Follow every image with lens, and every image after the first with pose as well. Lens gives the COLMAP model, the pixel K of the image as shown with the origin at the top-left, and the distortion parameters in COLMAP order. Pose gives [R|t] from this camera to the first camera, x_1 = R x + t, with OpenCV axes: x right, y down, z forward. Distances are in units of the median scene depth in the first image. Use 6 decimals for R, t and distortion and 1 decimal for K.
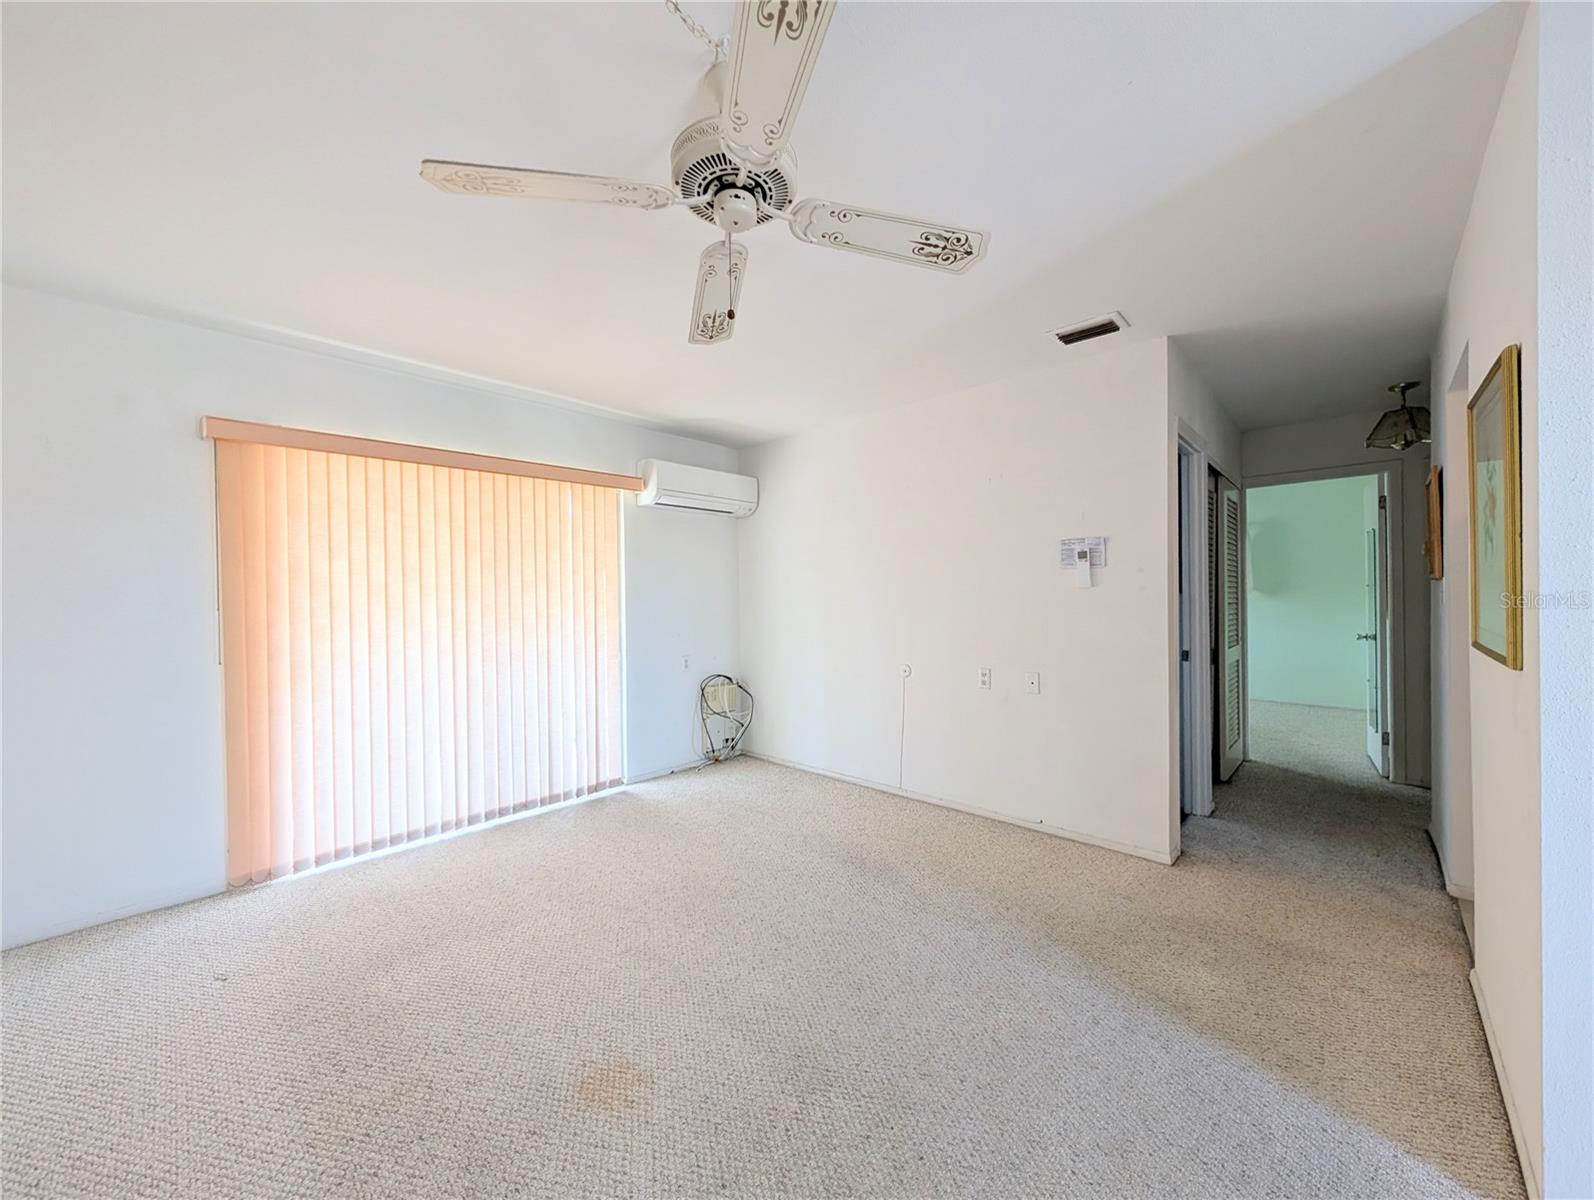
lens RADIAL K [[602.3, 0, 795.7], [0, 602.3, 600.3], [0, 0, 1]] dist [-0.002203, 0.000281]
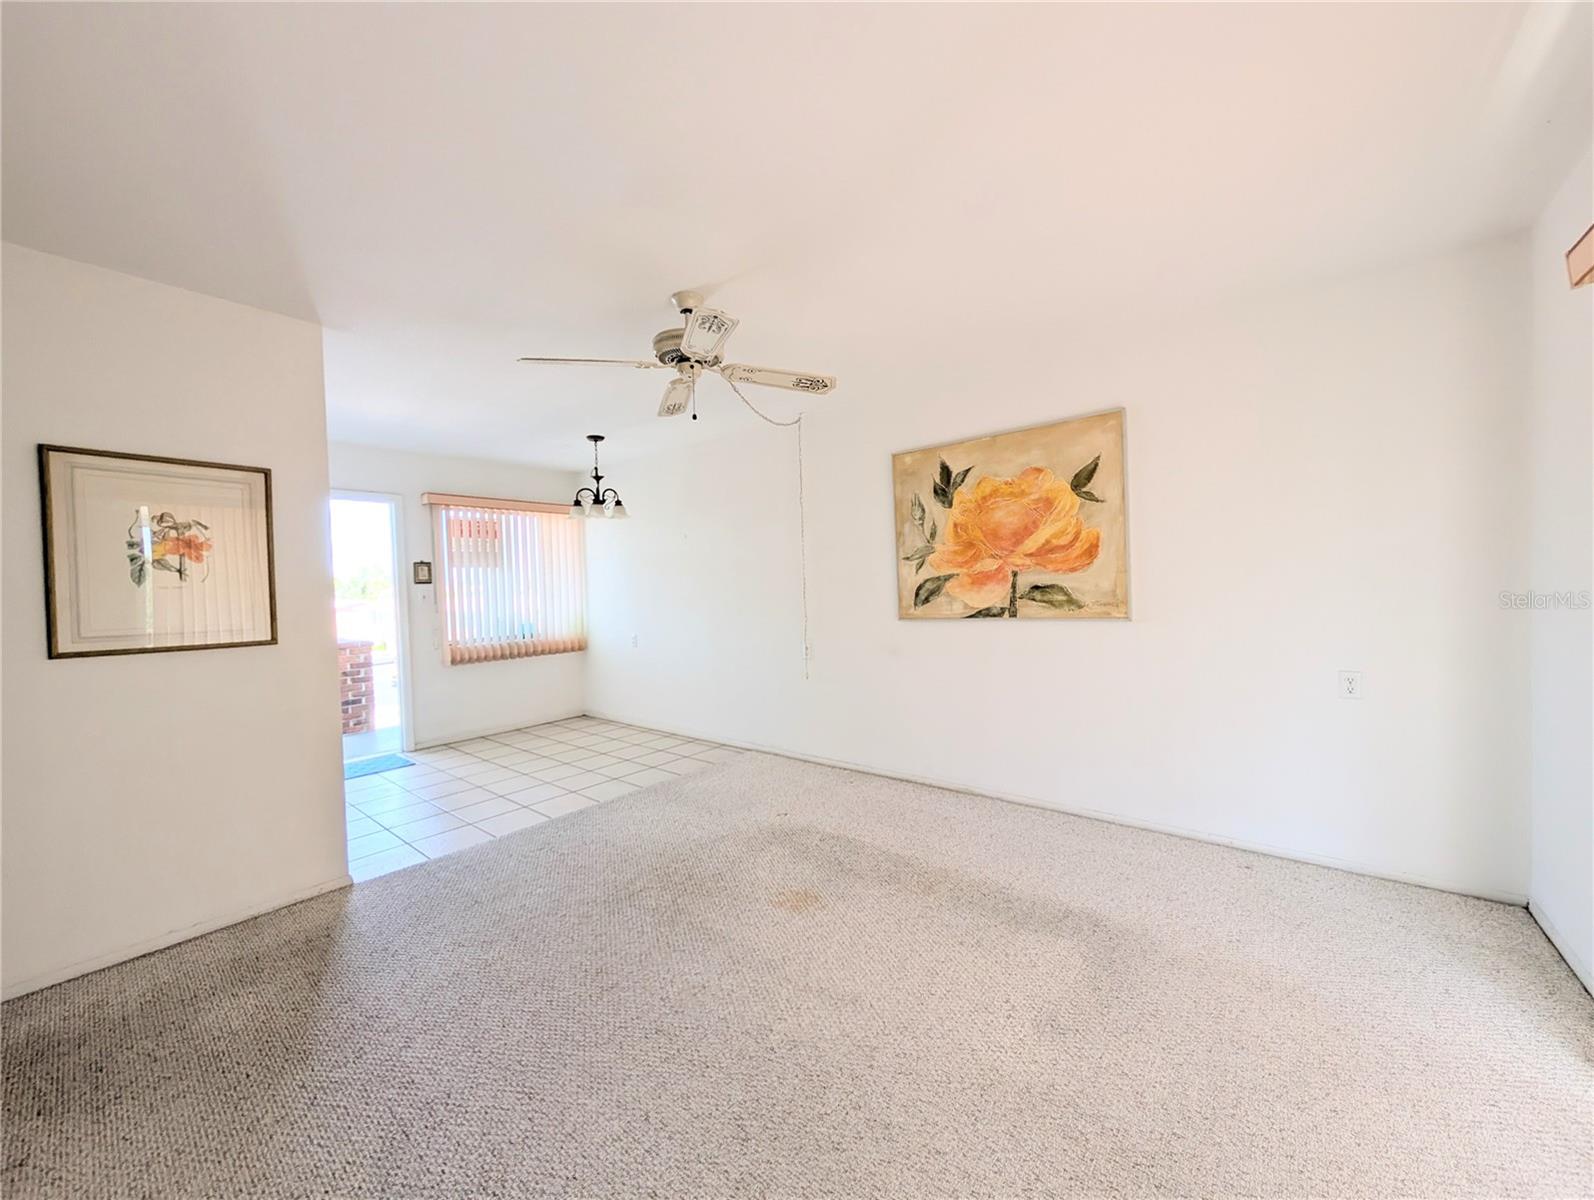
lens RADIAL K [[602.3, 0, 795.7], [0, 602.3, 600.3], [0, 0, 1]] dist [-0.002203, 0.000281]
pose [[-0.996139, 0.044711, -0.075555, -0.102285], [0.042256, 0.998536, 0.033781, -0.005817], [0.076955, 0.030458, -0.996569, 1.163796]]
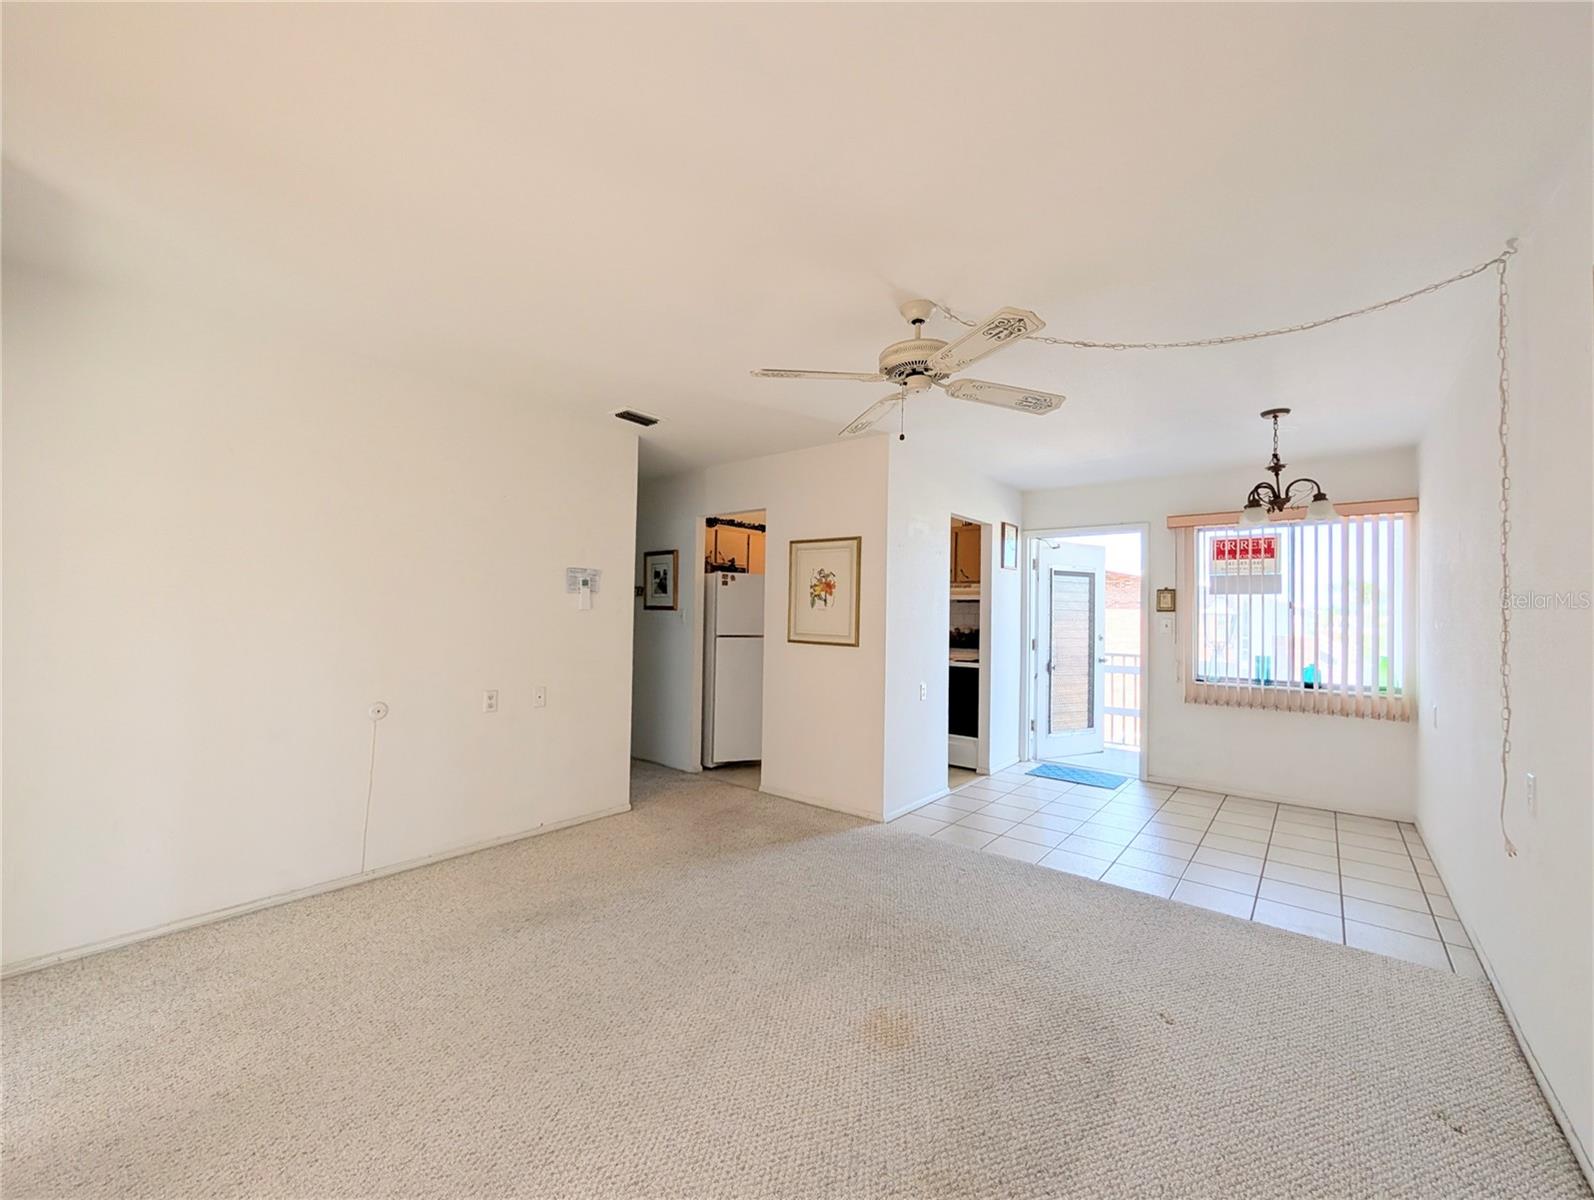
lens RADIAL K [[632.7, 0, 795.9], [0, 632.7, 601.9], [0, 0, 1]] dist [-0.000120, 0.000069]
pose [[-0.071249, 0.032445, 0.996931, -0.728747], [-0.010540, 0.999391, -0.033278, 0.000921], [-0.997403, -0.012879, -0.070864, 0.595428]]
